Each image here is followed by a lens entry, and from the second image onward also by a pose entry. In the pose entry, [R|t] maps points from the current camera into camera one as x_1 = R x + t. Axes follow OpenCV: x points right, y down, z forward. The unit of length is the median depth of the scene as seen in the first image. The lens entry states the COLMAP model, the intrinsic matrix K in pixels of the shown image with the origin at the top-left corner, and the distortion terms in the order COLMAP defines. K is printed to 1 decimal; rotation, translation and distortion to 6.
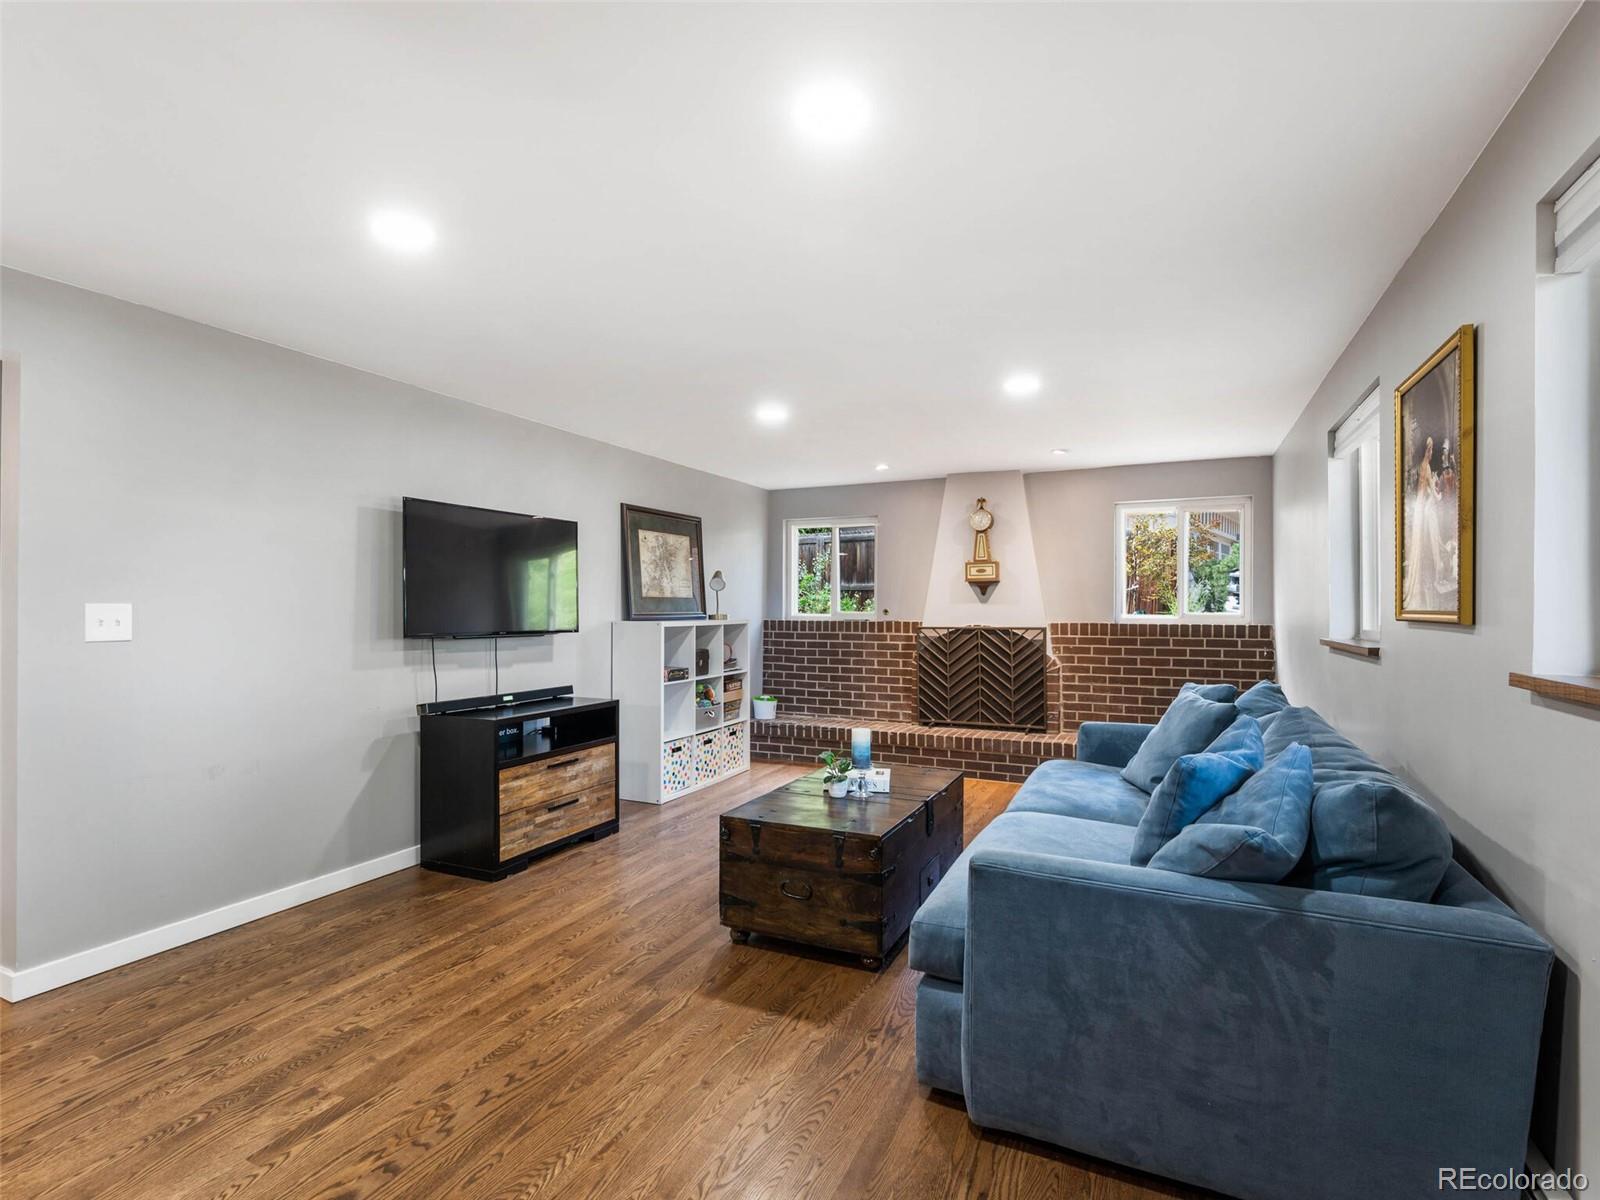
lens RADIAL K [[790.0, 0, 800.0], [0, 790.0, 600.0], [0, 0, 1]] dist [0.000974, 0.000070]
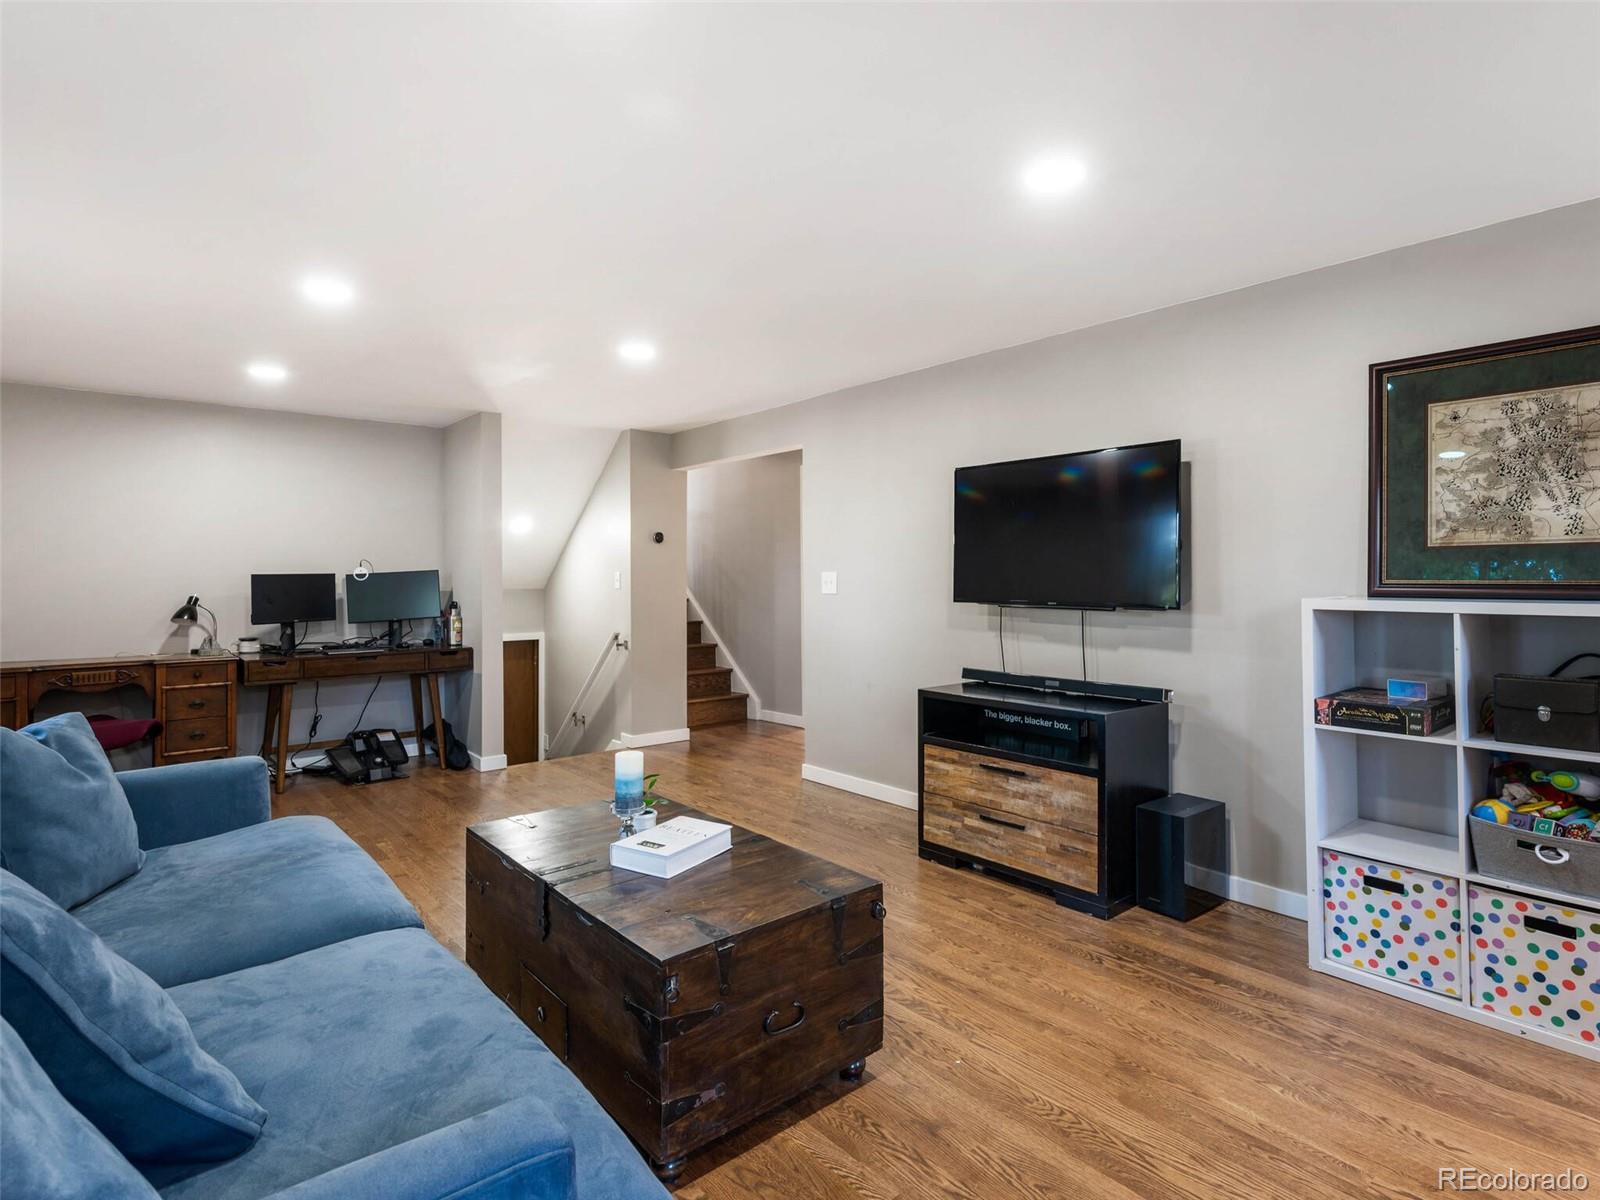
lens RADIAL K [[821.4, 0, 799.2], [0, 821.4, 557.1], [0, 0, 1]] dist [-0.000281, 0.000342]
pose [[-0.414517, -0.015007, -0.909918, 0.508700], [0.016182, 0.999584, -0.023858, 0.009691], [0.909898, -0.024614, -0.414102, 1.101781]]
